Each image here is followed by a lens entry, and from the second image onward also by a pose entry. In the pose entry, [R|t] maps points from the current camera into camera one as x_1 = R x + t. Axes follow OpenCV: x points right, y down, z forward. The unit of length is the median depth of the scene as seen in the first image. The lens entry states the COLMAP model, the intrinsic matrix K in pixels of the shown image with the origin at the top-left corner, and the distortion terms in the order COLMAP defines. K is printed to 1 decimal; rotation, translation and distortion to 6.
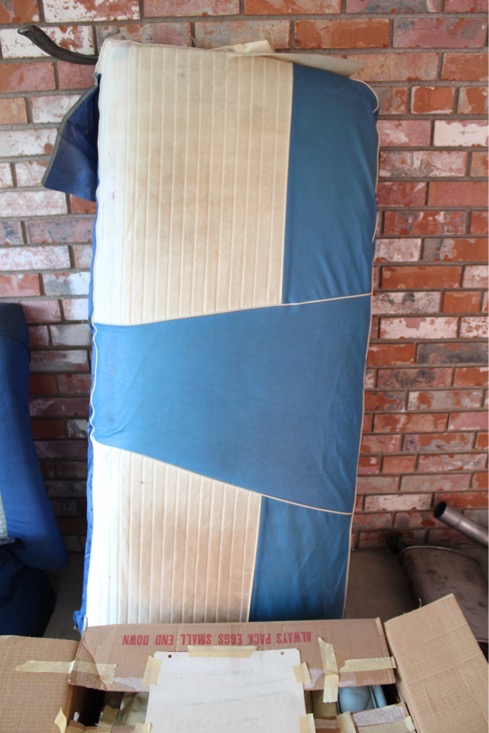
lens RADIAL K [[611.7, 0, 285.6], [0, 611.7, 356.4], [0, 0, 1]] dist [-0.165294, 0.140087]
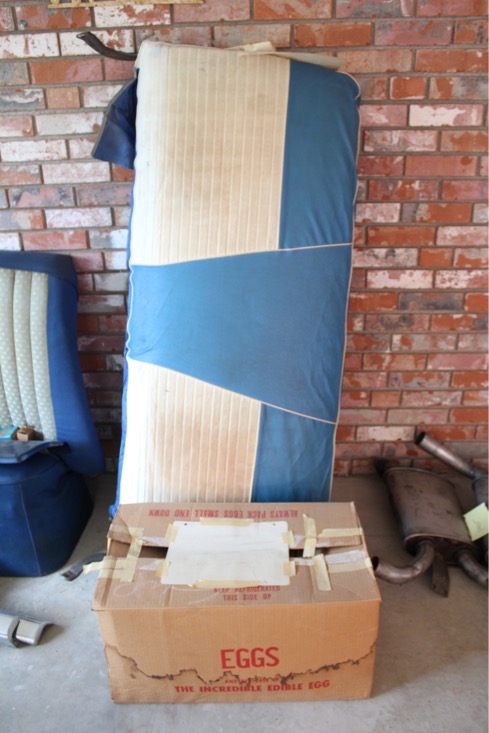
lens RADIAL K [[611.7, 0, 289.2], [0, 611.7, 352.0], [0, 0, 1]] dist [-0.165294, 0.140087]
pose [[0.999078, 0.014945, -0.040251, 0.062897], [-0.014412, 0.999805, 0.013505, 0.099192], [0.040445, -0.012913, 0.999098, -0.240576]]
